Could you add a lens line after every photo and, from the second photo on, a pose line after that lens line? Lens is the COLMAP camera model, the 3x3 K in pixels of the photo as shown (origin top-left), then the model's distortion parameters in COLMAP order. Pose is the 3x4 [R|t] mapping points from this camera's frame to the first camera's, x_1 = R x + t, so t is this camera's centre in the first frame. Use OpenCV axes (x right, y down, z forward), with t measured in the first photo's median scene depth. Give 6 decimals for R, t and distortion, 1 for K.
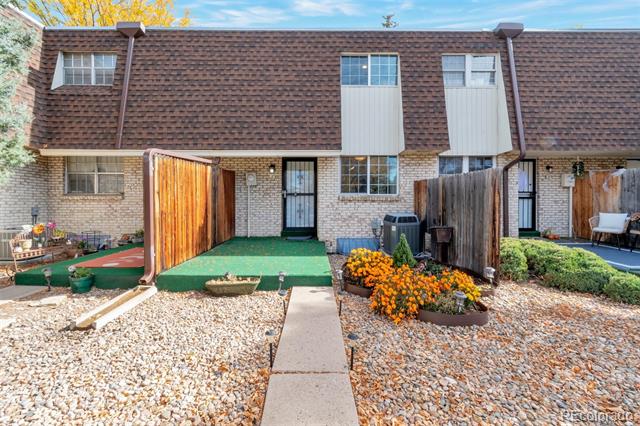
lens RADIAL K [[290.1, 0, 318.7], [0, 290.1, 206.3], [0, 0, 1]] dist [0.001015, -0.000183]
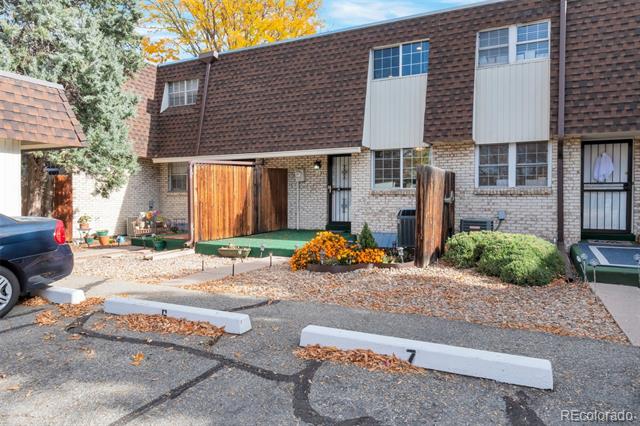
lens RADIAL K [[417.4, 0, 320.9], [0, 417.4, 212.9], [0, 0, 1]] dist [-0.003857, 0.000974]
pose [[0.898422, 0.013564, -0.438923, 0.583830], [-0.008224, 0.999867, 0.014066, 0.024762], [0.439055, -0.009028, 0.898415, -0.399116]]
